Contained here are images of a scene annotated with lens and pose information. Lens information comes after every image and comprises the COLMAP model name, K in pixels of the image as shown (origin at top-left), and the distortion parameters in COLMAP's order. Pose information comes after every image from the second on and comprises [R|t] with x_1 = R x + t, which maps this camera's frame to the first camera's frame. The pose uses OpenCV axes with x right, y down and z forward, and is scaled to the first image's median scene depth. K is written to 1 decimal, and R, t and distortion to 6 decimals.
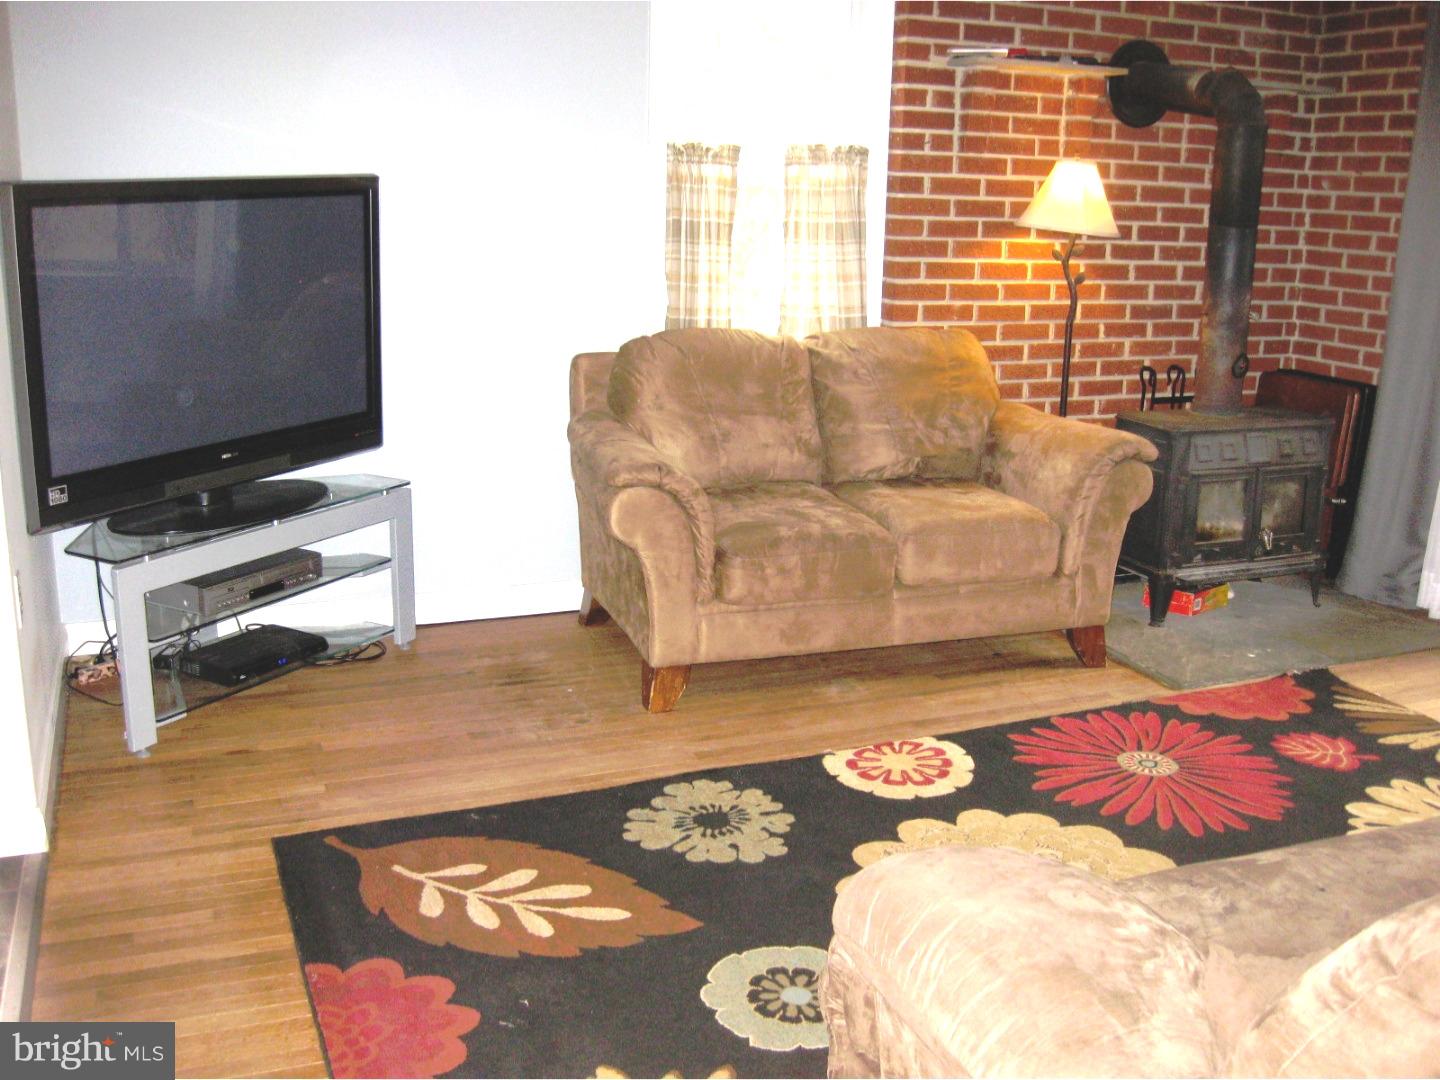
lens RADIAL K [[1464.5, 0, 737.3], [0, 1464.5, 568.8], [0, 0, 1]] dist [-0.179974, 0.134079]
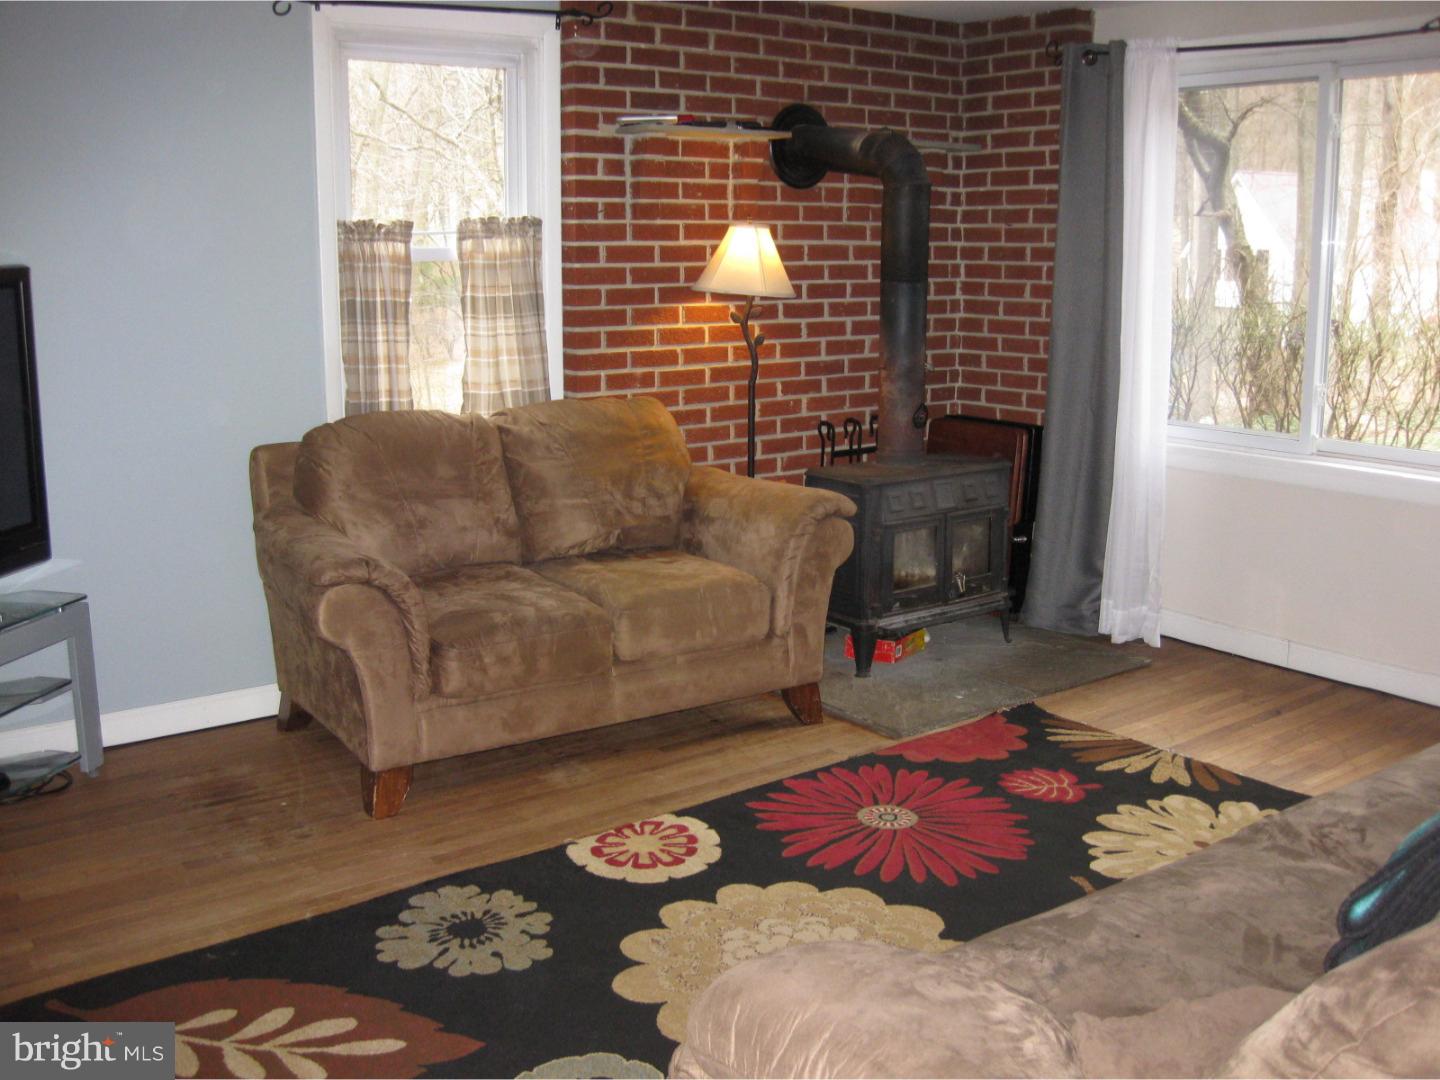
lens RADIAL K [[1464.5, 0, 737.3], [0, 1464.5, 568.8], [0, 0, 1]] dist [-0.179974, 0.134079]
pose [[0.966445, -0.076502, 0.245219, -0.043883], [0.086209, 0.995852, -0.029083, -0.014398], [-0.241977, 0.049247, 0.969031, 0.023349]]
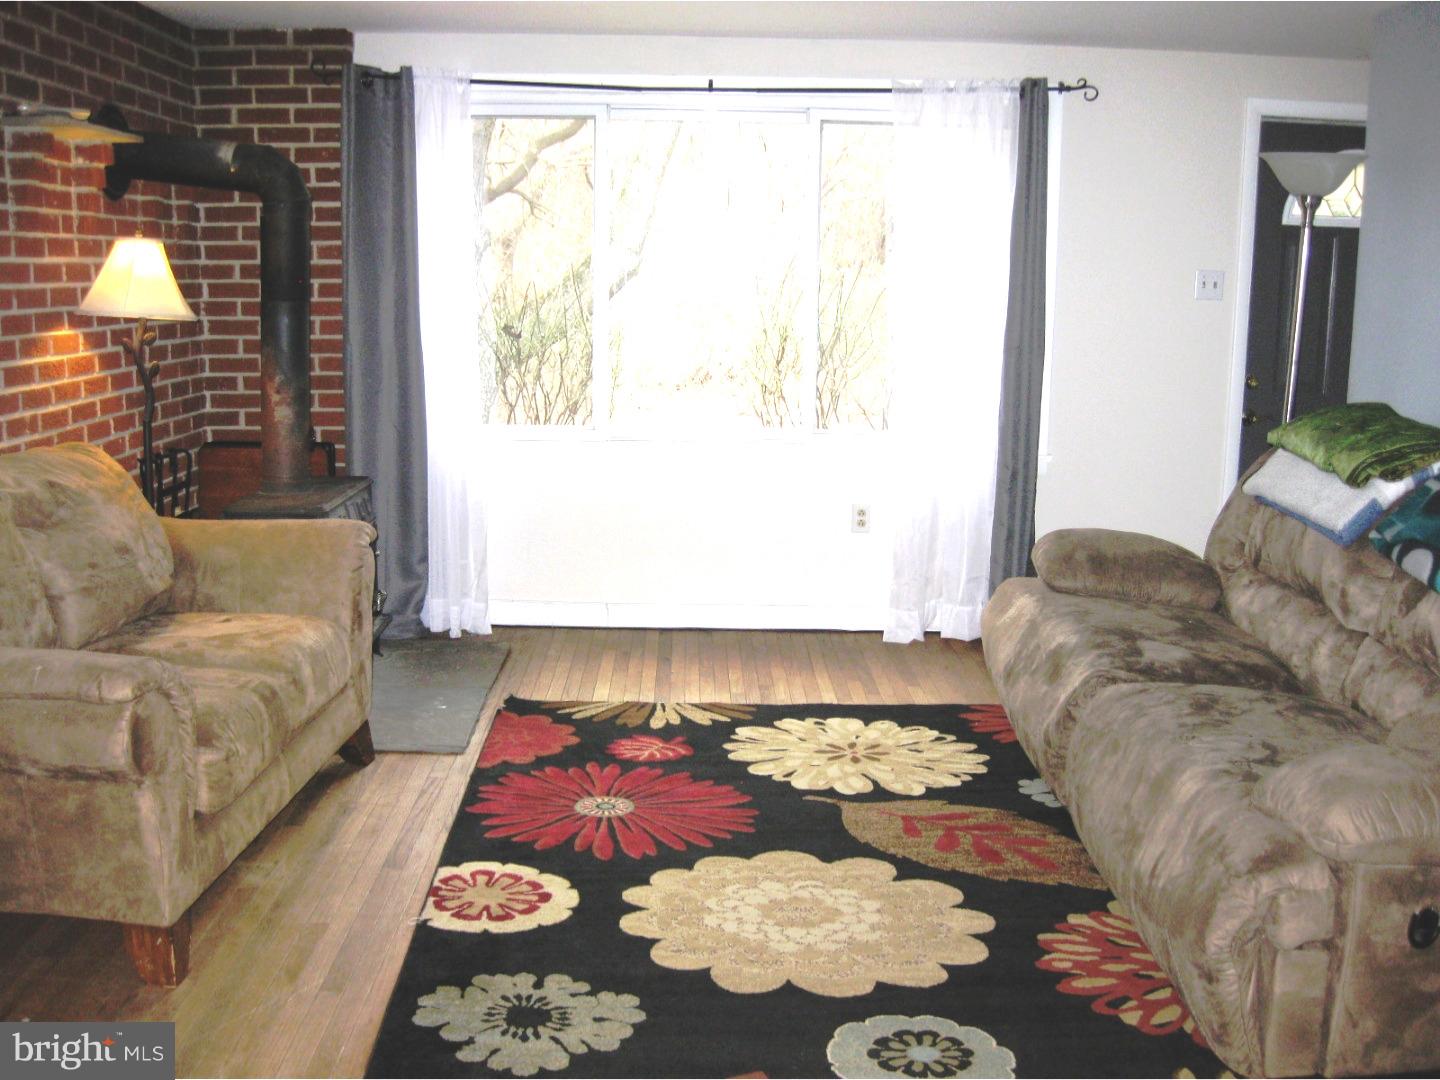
lens RADIAL K [[1464.5, 0, 737.3], [0, 1464.5, 568.8], [0, 0, 1]] dist [-0.179974, 0.134079]
pose [[0.360619, -0.197537, 0.911555, -0.508199], [0.229368, 0.966085, 0.118614, -0.113158], [-0.904071, 0.166308, 0.393697, 0.376743]]
